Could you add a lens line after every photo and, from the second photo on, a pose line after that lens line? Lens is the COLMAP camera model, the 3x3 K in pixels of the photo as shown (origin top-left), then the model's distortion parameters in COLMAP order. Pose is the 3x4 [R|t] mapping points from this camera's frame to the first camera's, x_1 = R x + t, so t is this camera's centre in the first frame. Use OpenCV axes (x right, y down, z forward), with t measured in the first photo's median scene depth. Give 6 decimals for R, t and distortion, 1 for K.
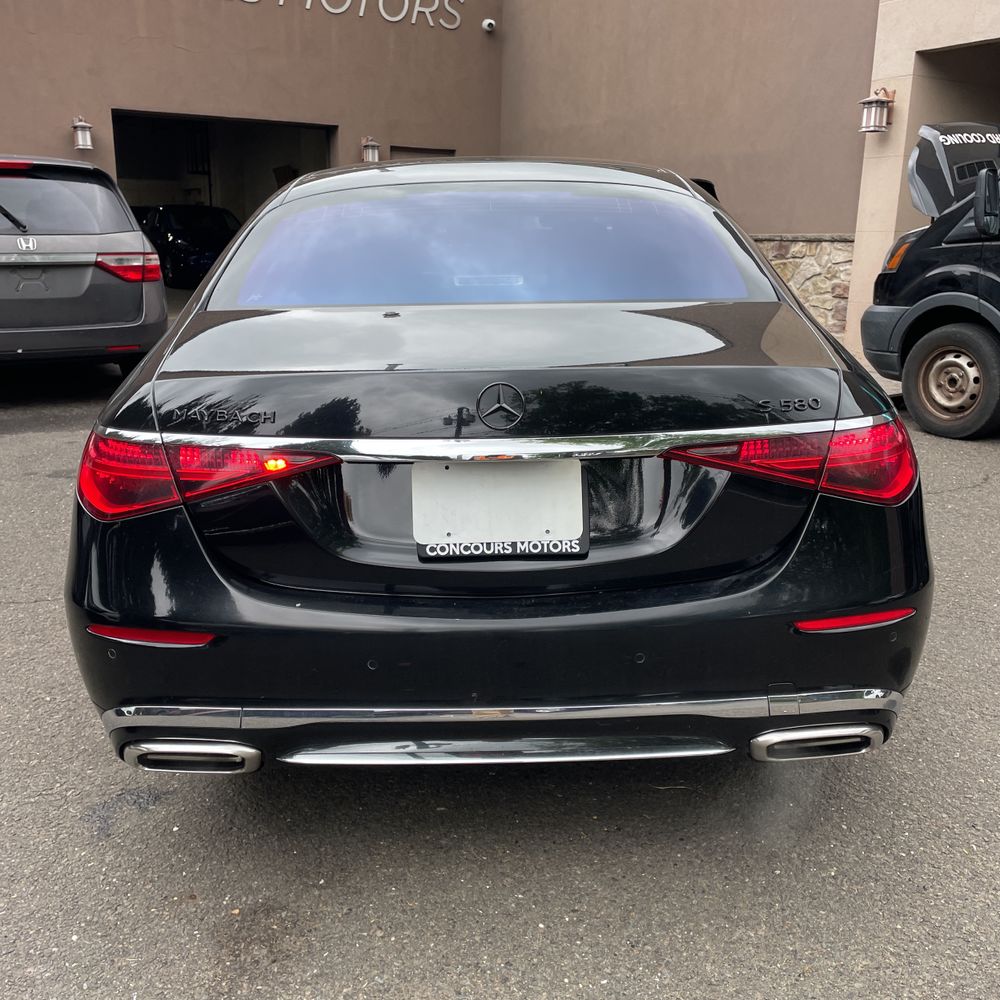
lens RADIAL K [[1002.8, 0, 495.8], [0, 1002.8, 500.3], [0, 0, 1]] dist [0.077028, -0.098820]
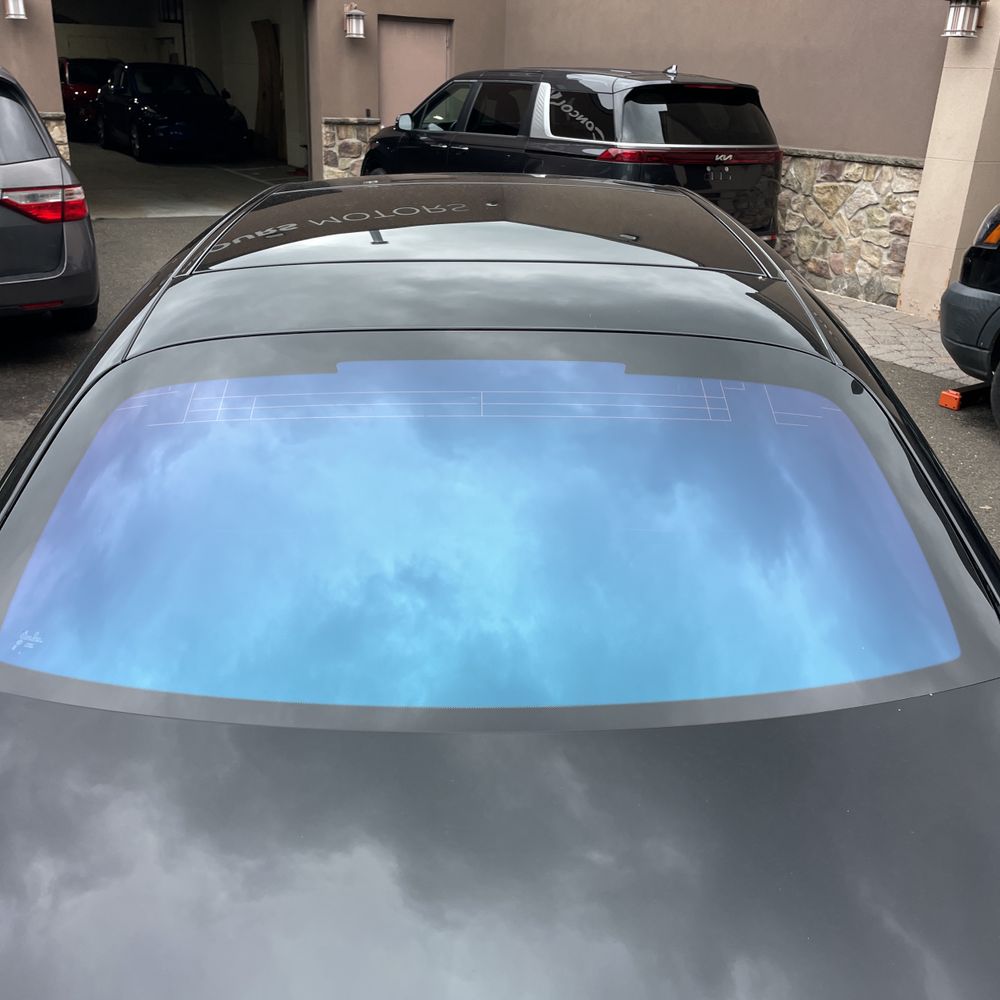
lens RADIAL K [[1002.8, 0, 495.8], [0, 1002.8, 500.3], [0, 0, 1]] dist [0.077028, -0.098820]
pose [[0.999767, 0.020980, 0.005023, 0.000545], [-0.021473, 0.990170, 0.138208, -0.089396], [-0.002074, -0.138284, 0.990391, 0.122931]]
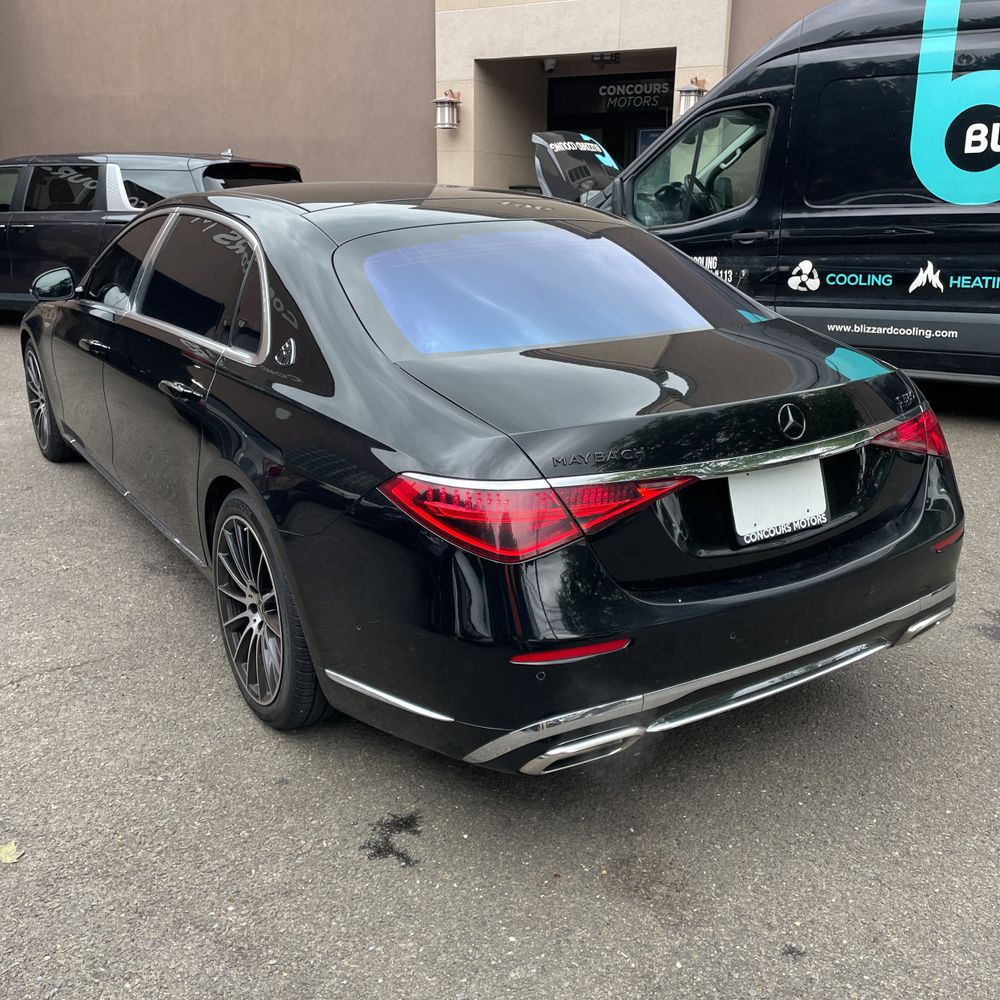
lens RADIAL K [[1002.8, 0, 495.8], [0, 1002.8, 500.3], [0, 0, 1]] dist [0.077028, -0.098820]
pose [[0.848525, -0.150694, 0.507245, -0.194558], [0.132625, 0.988560, 0.071829, -0.026632], [-0.512266, 0.006324, 0.858804, 0.011665]]
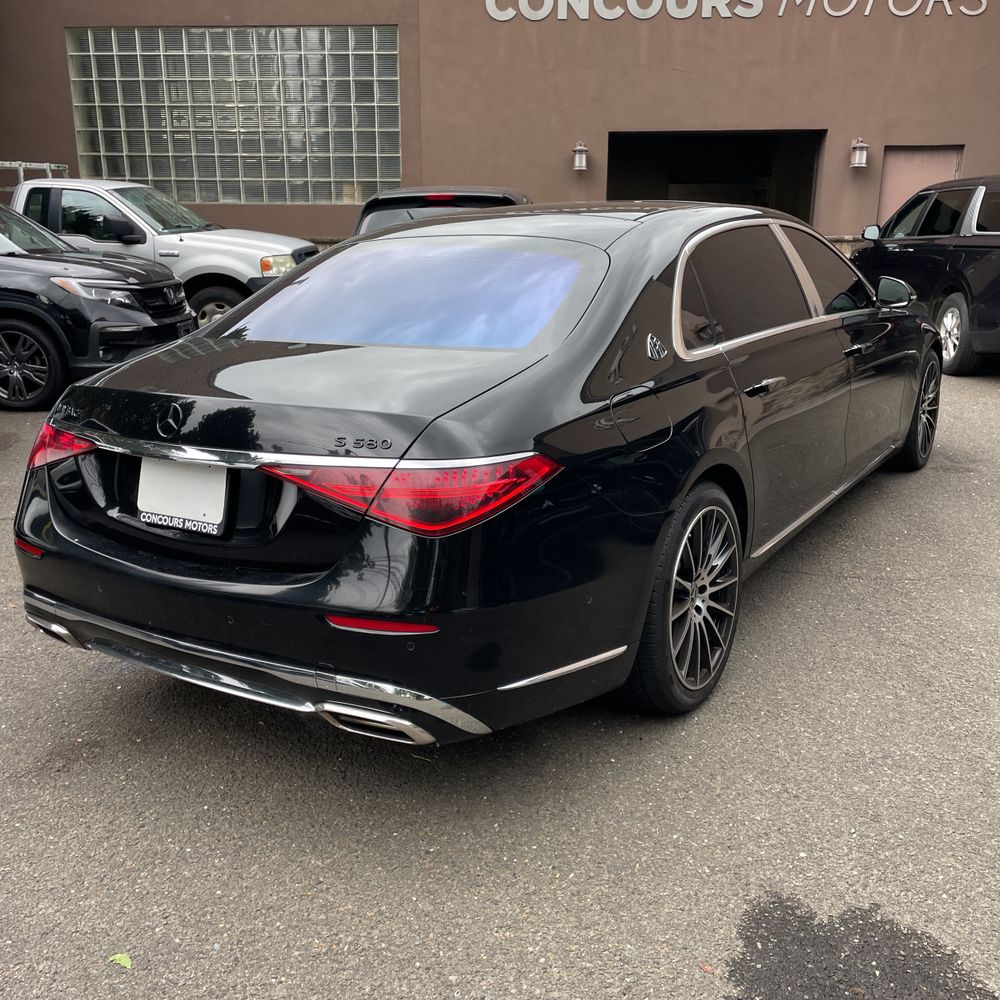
lens RADIAL K [[1002.8, 0, 495.8], [0, 1002.8, 500.3], [0, 0, 1]] dist [0.077028, -0.098820]
pose [[0.829177, 0.134344, -0.542603, 0.222492], [-0.131285, 0.990342, 0.044577, -0.020447], [0.543351, 0.034273, 0.838806, 0.013641]]
